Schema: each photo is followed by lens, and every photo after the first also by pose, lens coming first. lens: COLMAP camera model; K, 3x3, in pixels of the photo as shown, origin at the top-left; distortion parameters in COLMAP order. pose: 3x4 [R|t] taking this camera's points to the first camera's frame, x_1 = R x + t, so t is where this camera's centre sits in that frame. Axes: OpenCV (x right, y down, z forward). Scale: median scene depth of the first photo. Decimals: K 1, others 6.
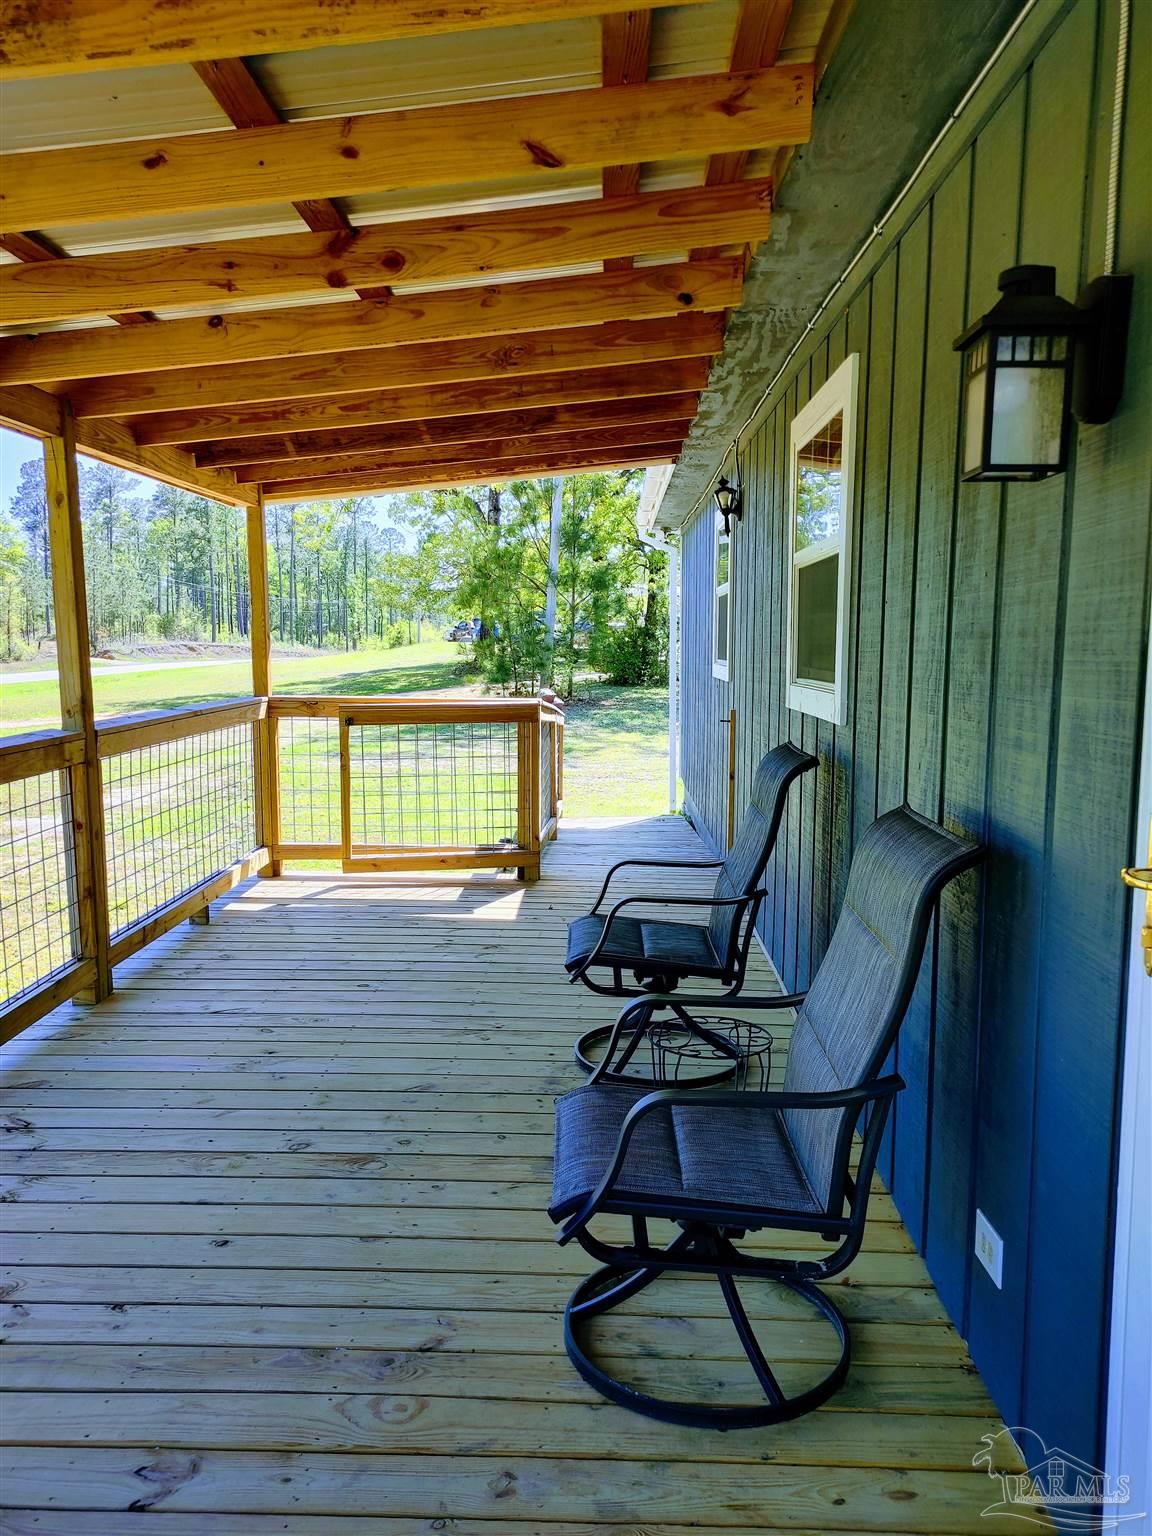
lens RADIAL K [[1164.4, 0, 572.6], [0, 1164.4, 773.0], [0, 0, 1]] dist [0.058294, -0.048125]
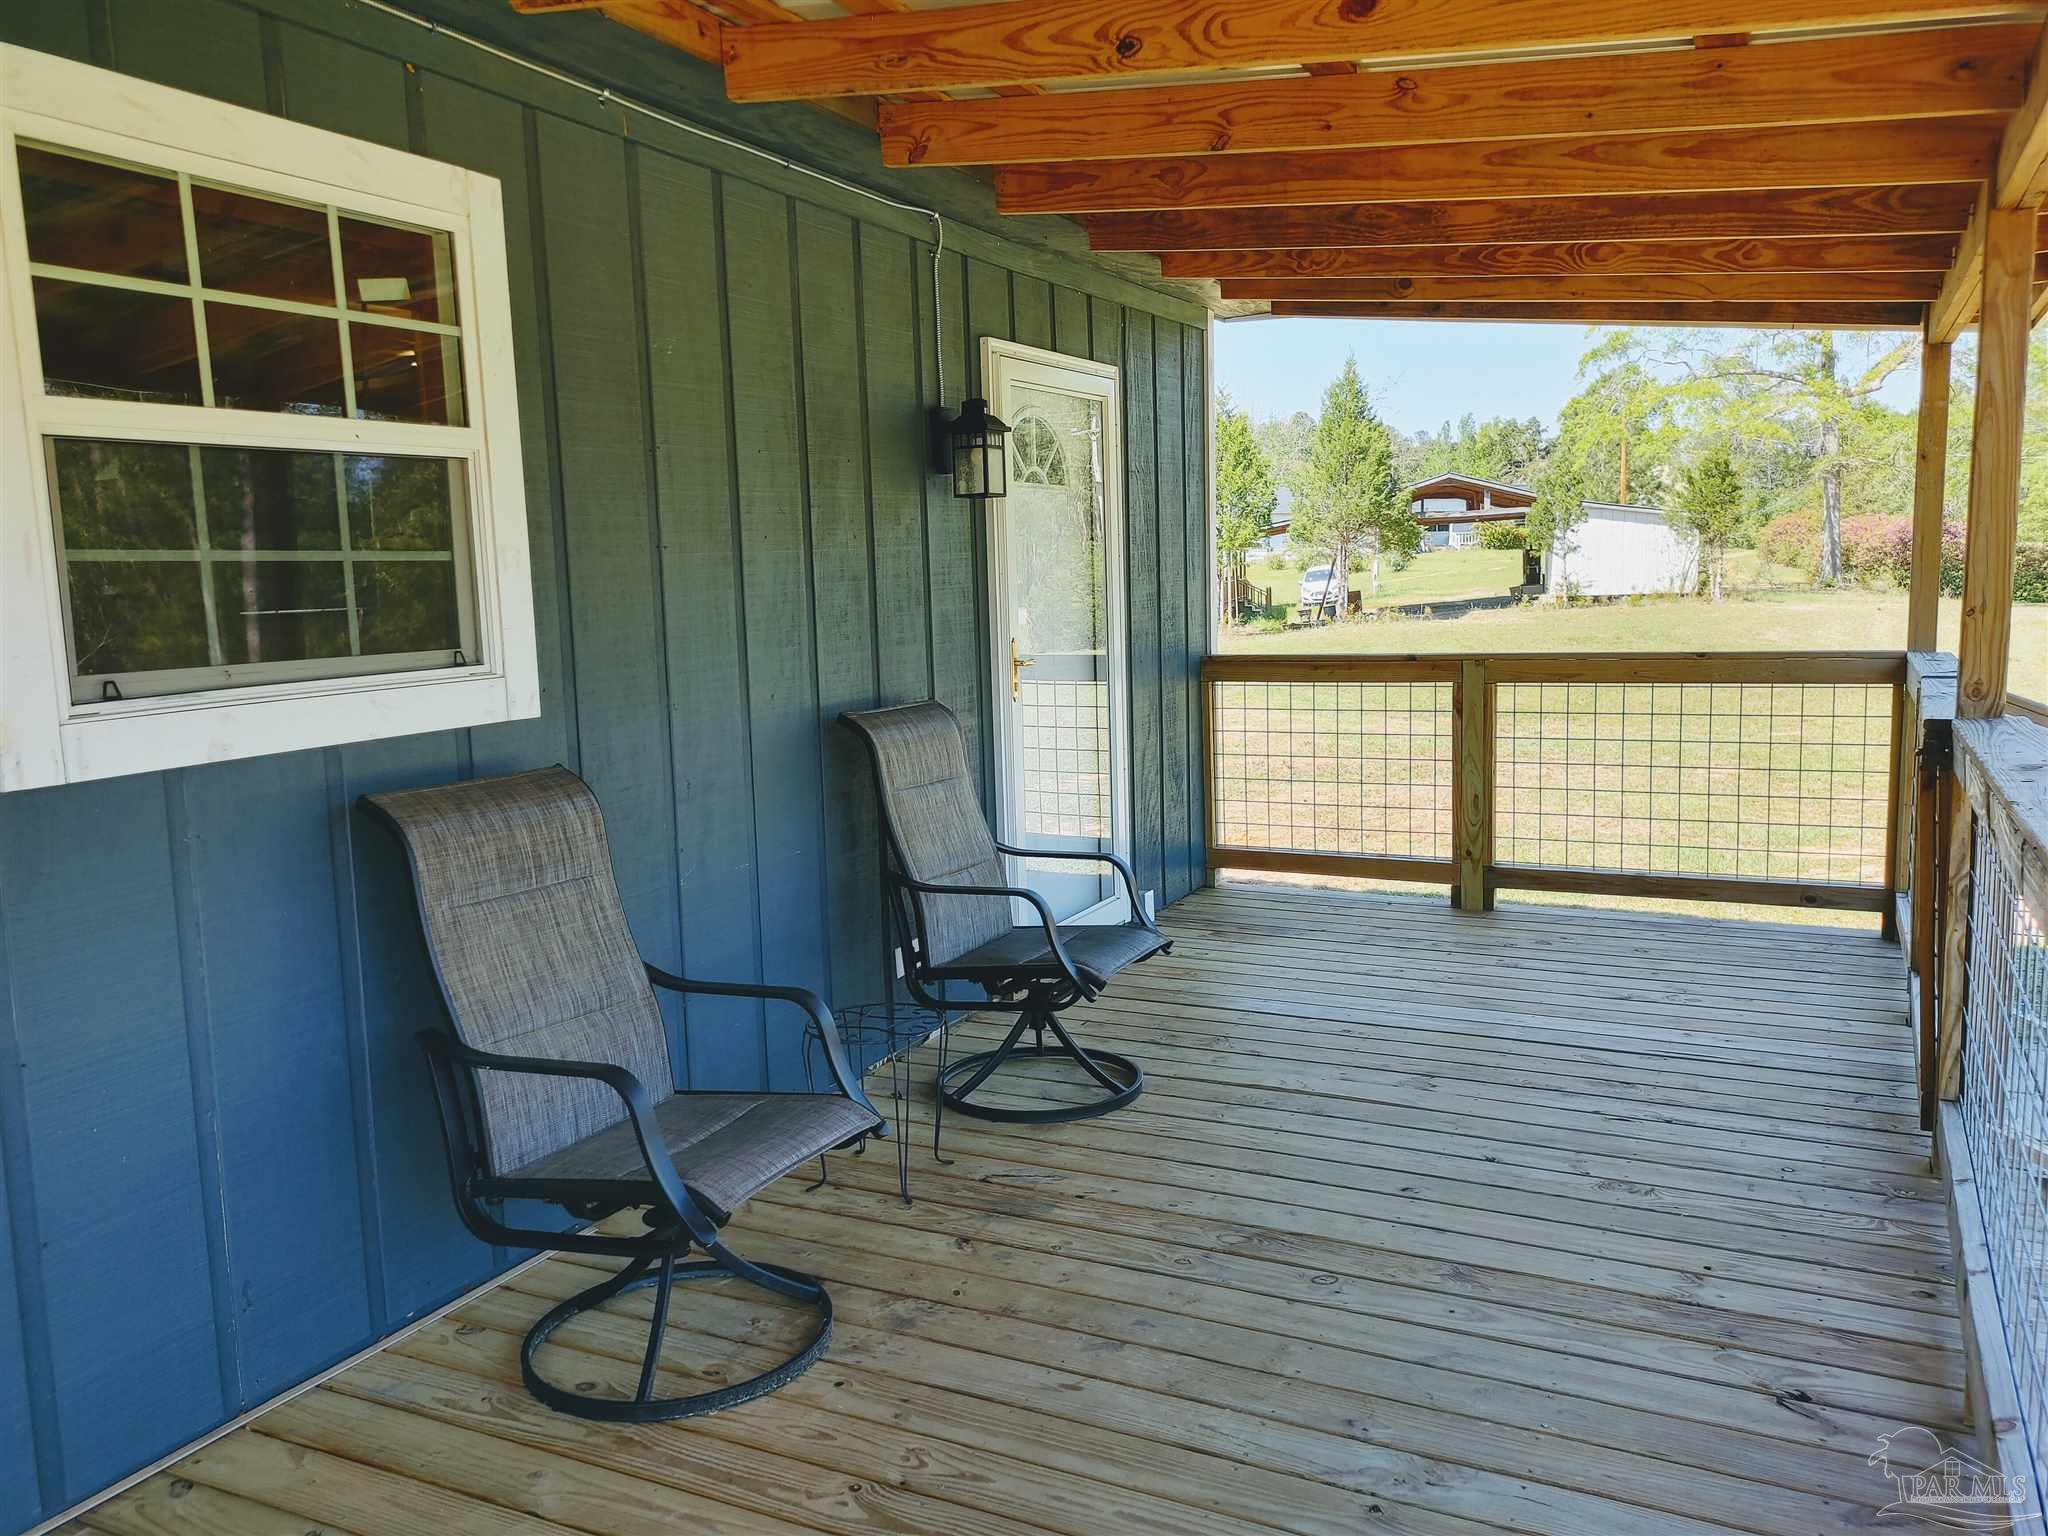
lens RADIAL K [[1549.5, 0, 1036.7], [0, 1549.5, 768.1], [0, 0, 1]] dist [0.059472, -0.057351]
pose [[-0.904597, -0.027395, 0.425386, -0.368530], [0.078017, 0.970436, 0.228403, -0.171852], [-0.419067, 0.239800, -0.875716, 1.433671]]
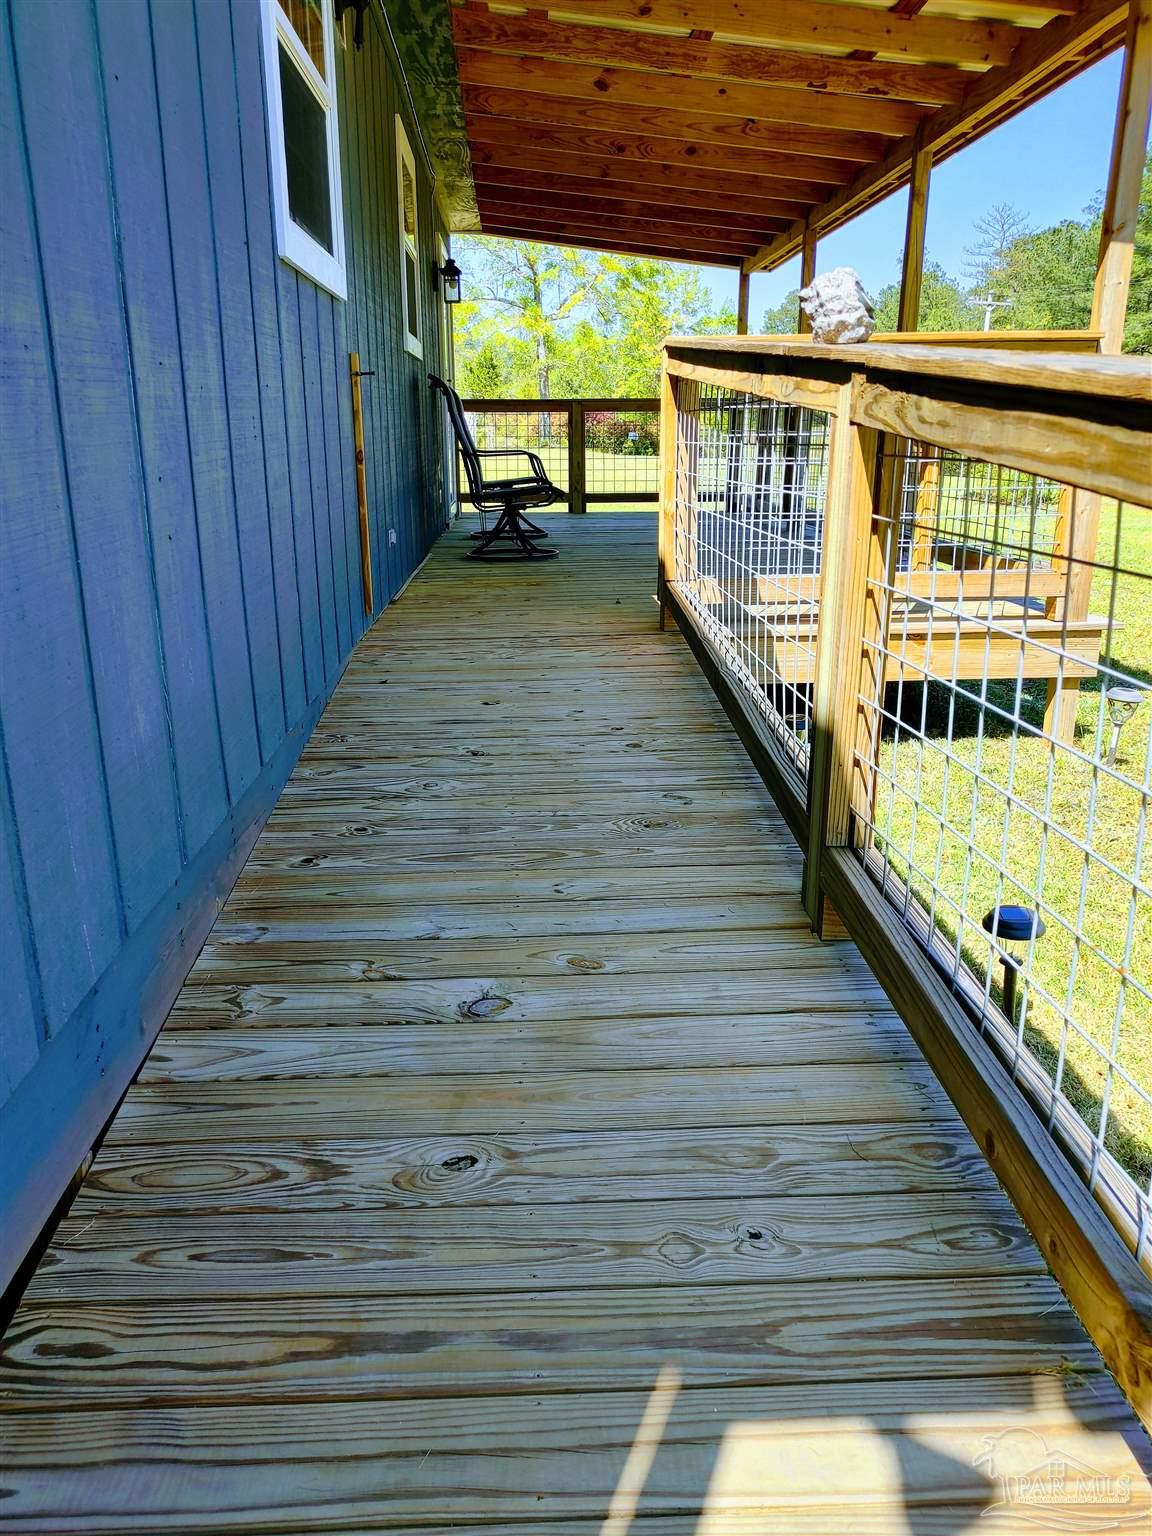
lens RADIAL K [[1164.4, 0, 572.6], [0, 1164.4, 773.0], [0, 0, 1]] dist [0.058294, -0.048125]
pose [[-0.996984, 0.025172, -0.073410, 0.116663], [-0.005206, 0.922113, 0.386885, -0.145608], [0.077431, 0.386100, -0.919201, 2.665466]]
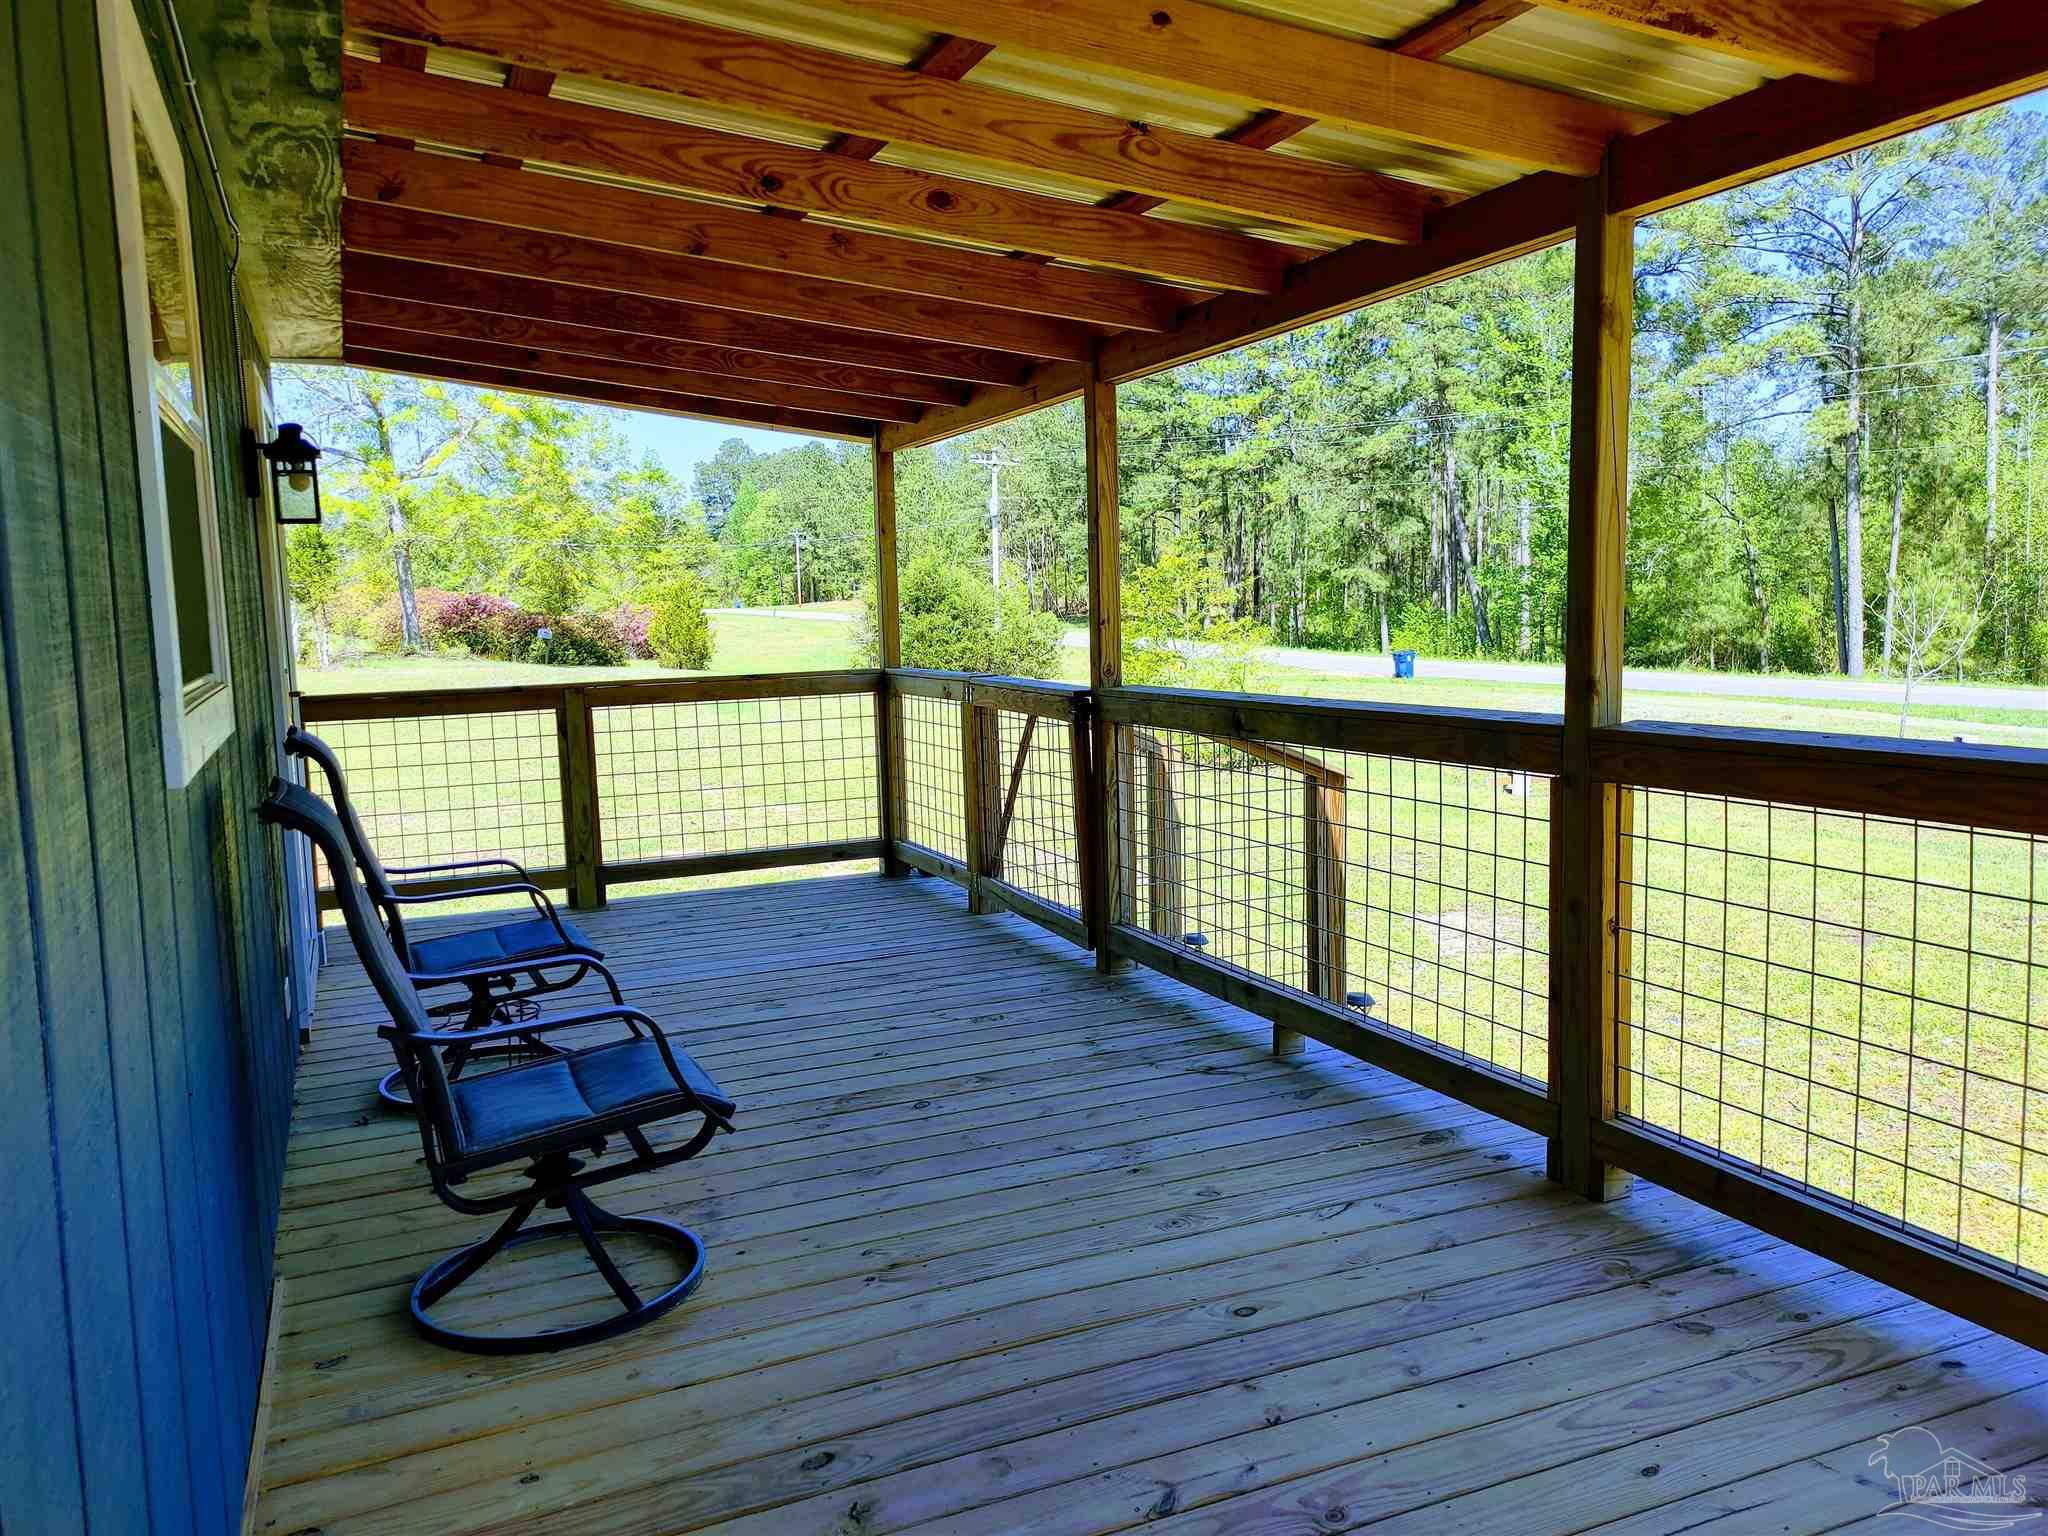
lens RADIAL K [[1548.4, 0, 1022.5], [0, 1548.4, 759.5], [0, 0, 1]] dist [0.055727, -0.045066]
pose [[-0.905994, 0.070355, -0.417403, 0.165234], [-0.018651, 0.978498, 0.205411, -0.181853], [0.422879, 0.193886, -0.885201, 1.660350]]
